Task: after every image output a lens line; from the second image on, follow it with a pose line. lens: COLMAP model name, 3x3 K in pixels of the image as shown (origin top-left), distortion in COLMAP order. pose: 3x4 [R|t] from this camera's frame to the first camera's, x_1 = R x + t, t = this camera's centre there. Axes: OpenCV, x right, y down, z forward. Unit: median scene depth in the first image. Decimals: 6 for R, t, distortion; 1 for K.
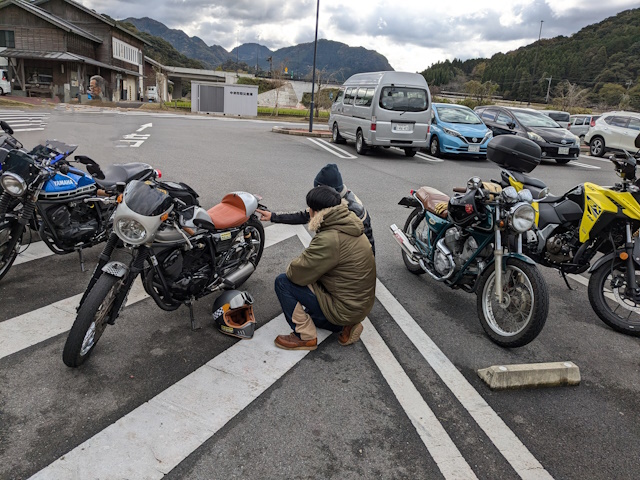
lens RADIAL K [[500.2, 0, 316.5], [0, 500.2, 235.6], [0, 0, 1]] dist [0.041875, -0.064931]
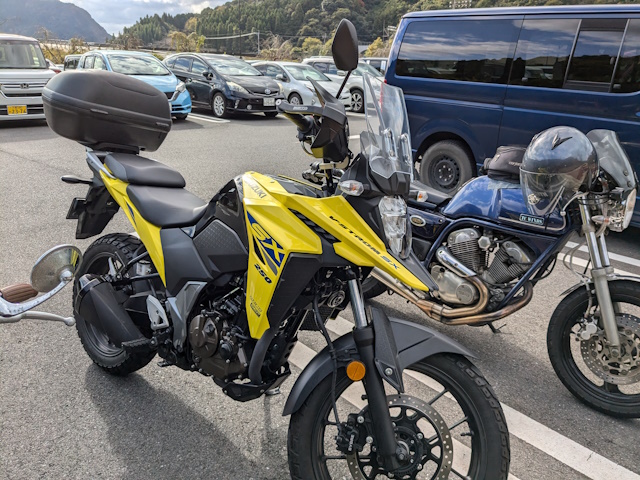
lens RADIAL K [[500.2, 0, 324.9], [0, 500.2, 236.5], [0, 0, 1]] dist [0.041875, -0.064931]
pose [[0.859105, -0.199851, 0.471167, 0.367513], [0.162334, 0.979478, 0.119463, -0.087318], [-0.485373, -0.026145, 0.873916, 0.582407]]
